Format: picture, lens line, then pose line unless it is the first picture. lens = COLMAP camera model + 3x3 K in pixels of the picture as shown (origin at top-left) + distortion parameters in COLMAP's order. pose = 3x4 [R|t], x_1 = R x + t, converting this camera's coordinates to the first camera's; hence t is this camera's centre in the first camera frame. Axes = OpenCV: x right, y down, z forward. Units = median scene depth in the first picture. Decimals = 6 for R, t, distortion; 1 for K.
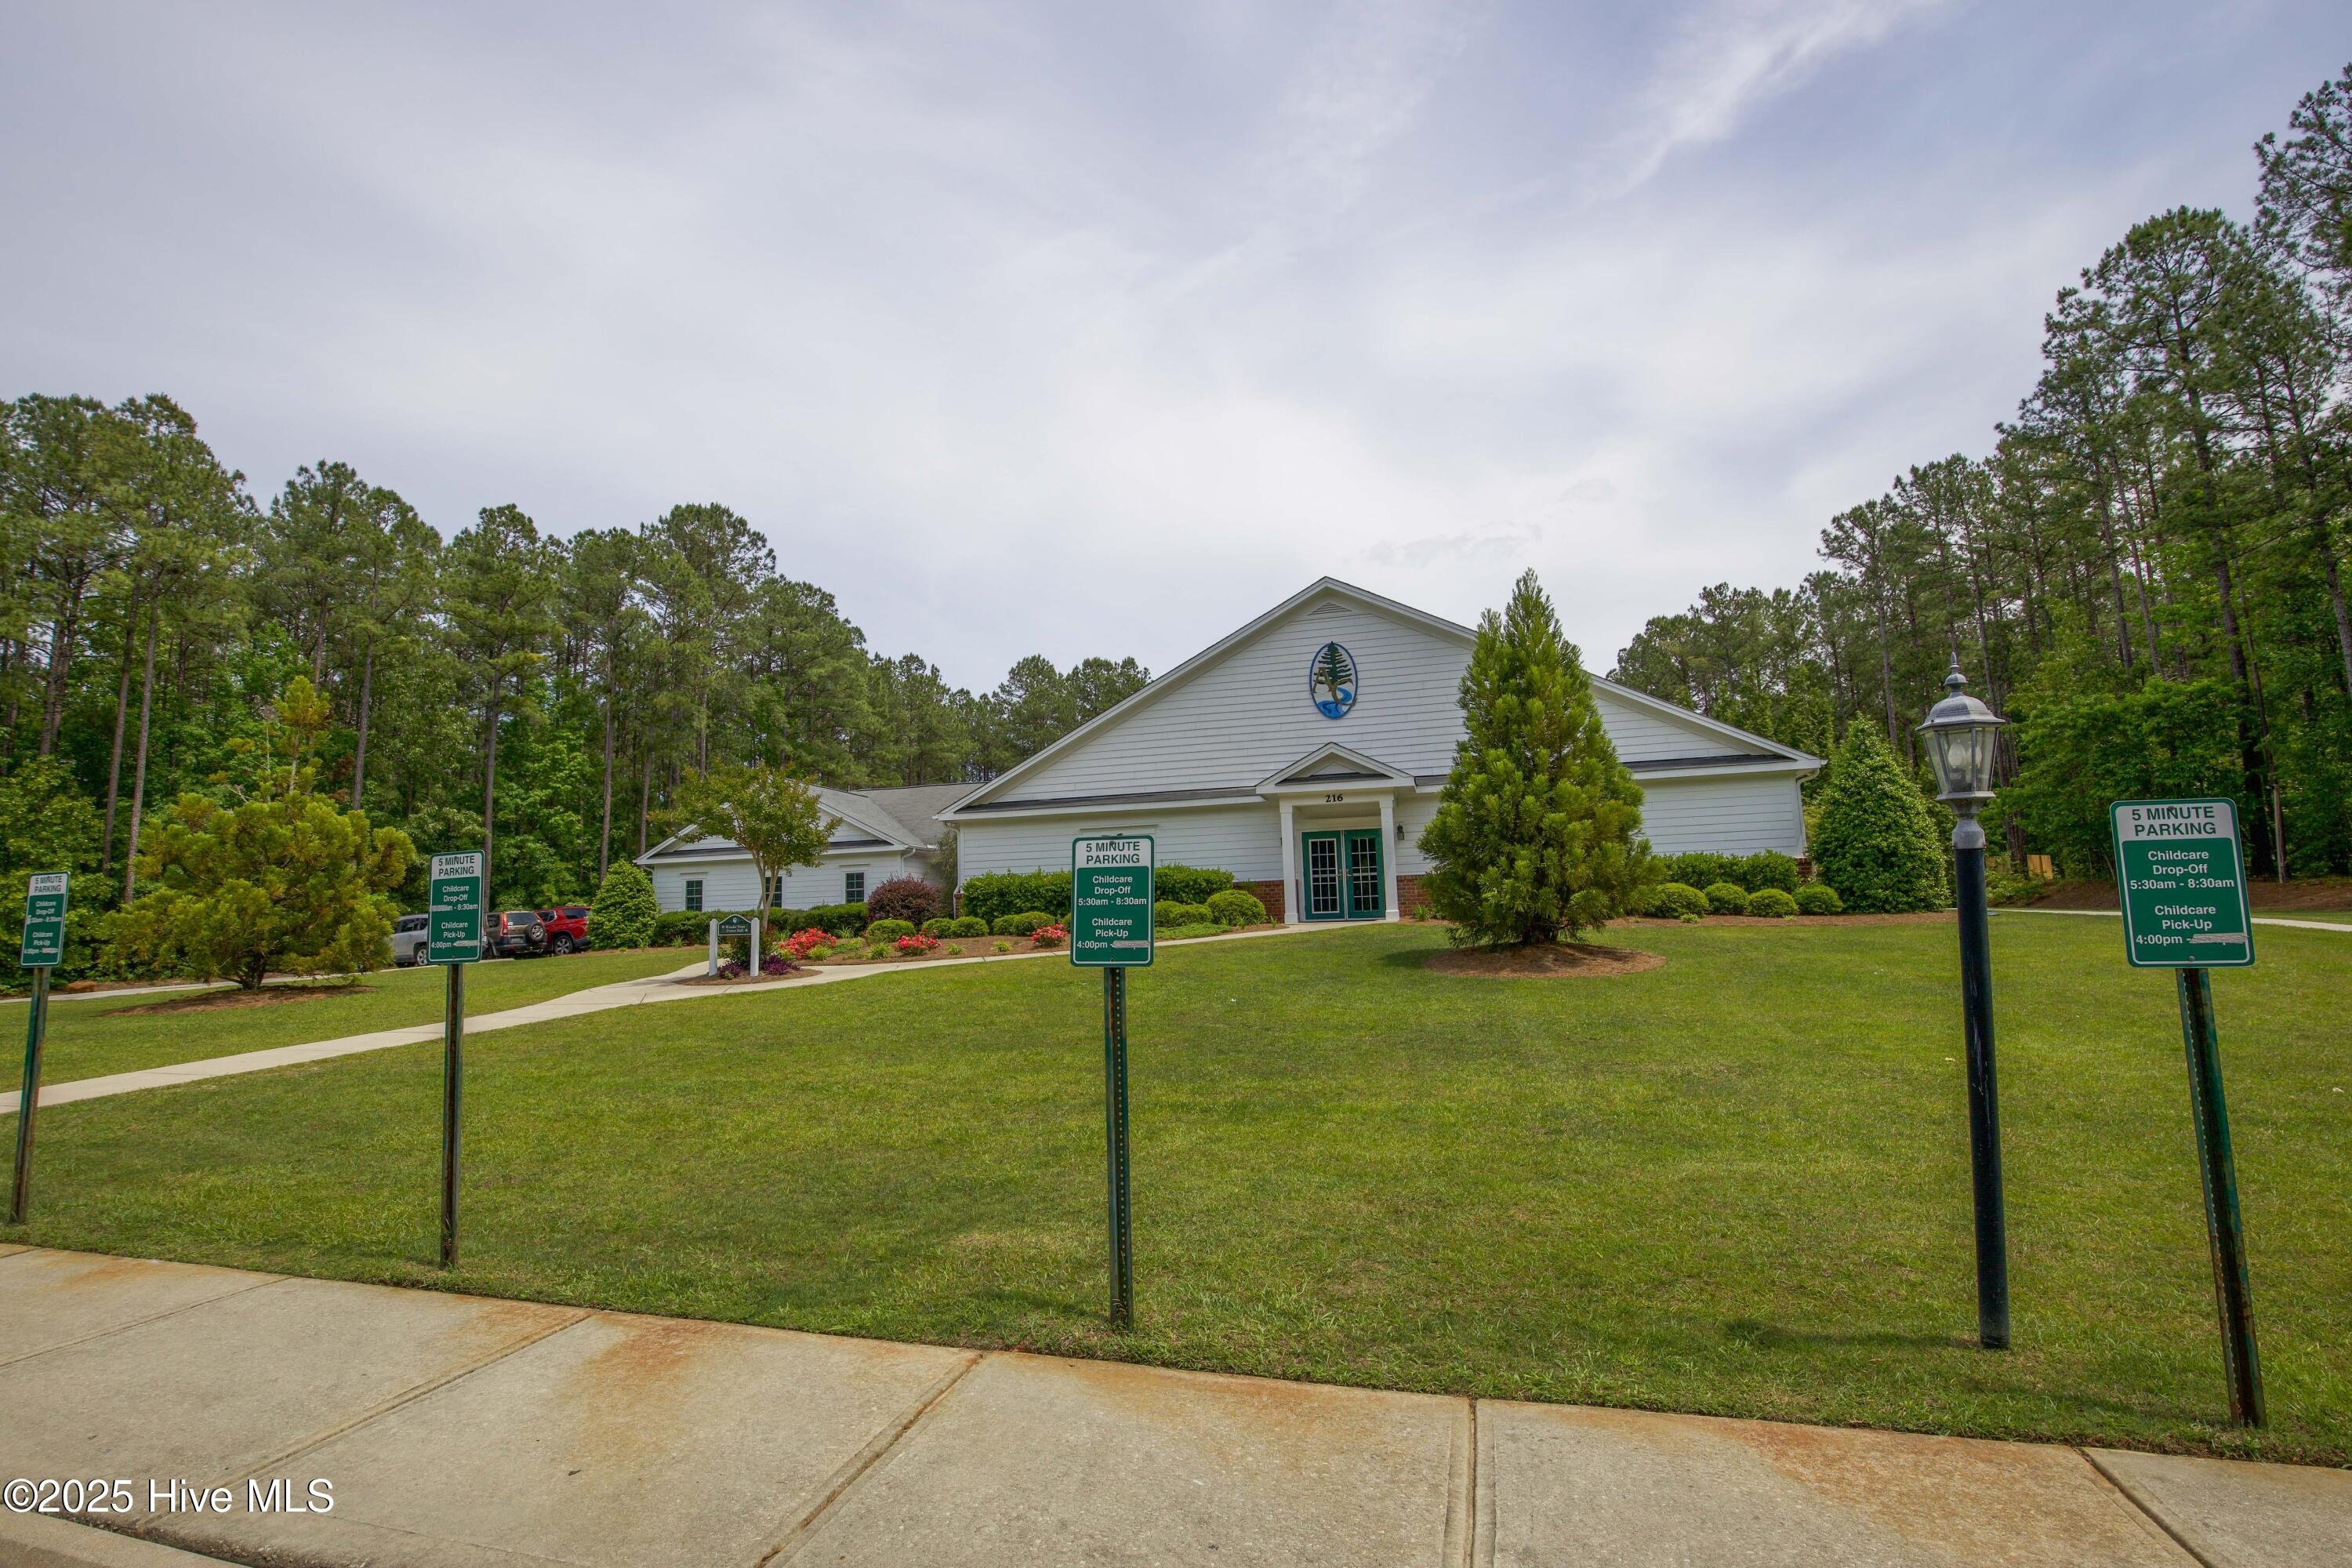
lens RADIAL K [[1103.3, 0, 1174.3], [0, 1103.3, 759.2], [0, 0, 1]] dist [-0.038423, 0.008216]
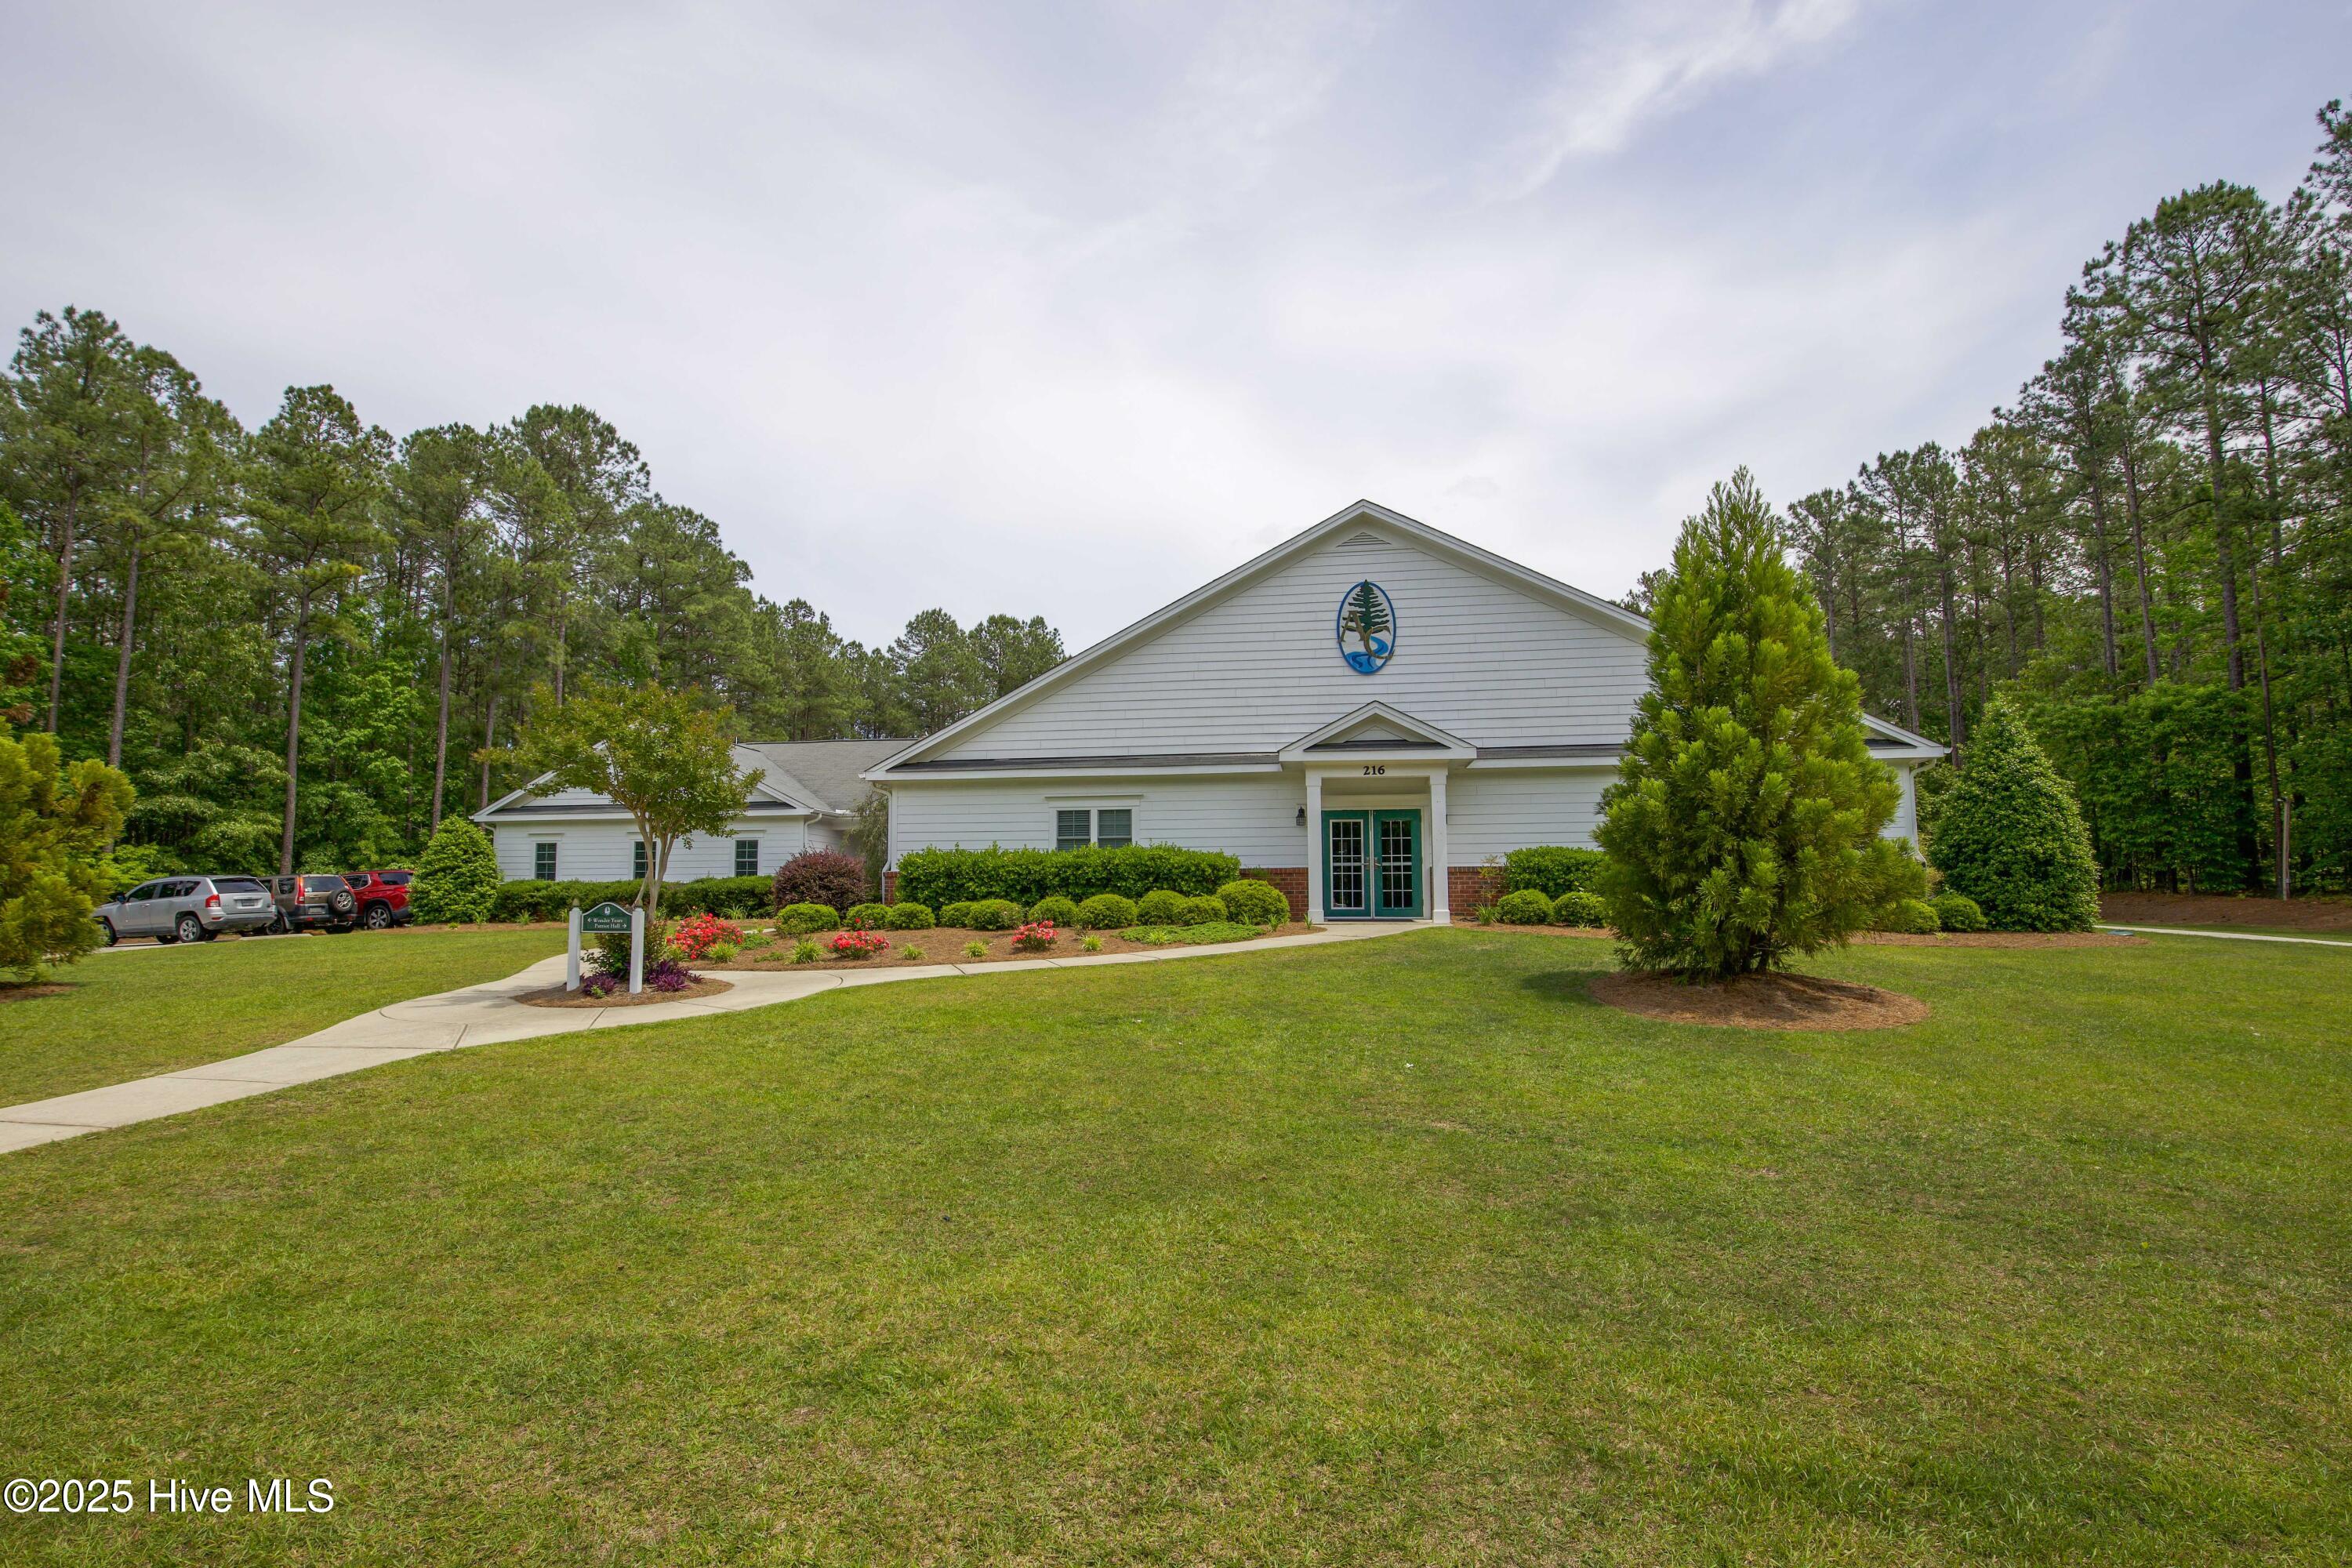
lens RADIAL K [[1134.6, 0, 1176.0], [0, 1134.6, 784.0], [0, 0, 1]] dist [-0.039273, 0.010754]
pose [[0.994468, 0.037035, 0.098292, -0.043198], [-0.041520, 0.998169, 0.043988, 0.007911], [-0.096483, -0.047826, 0.994185, 0.097859]]
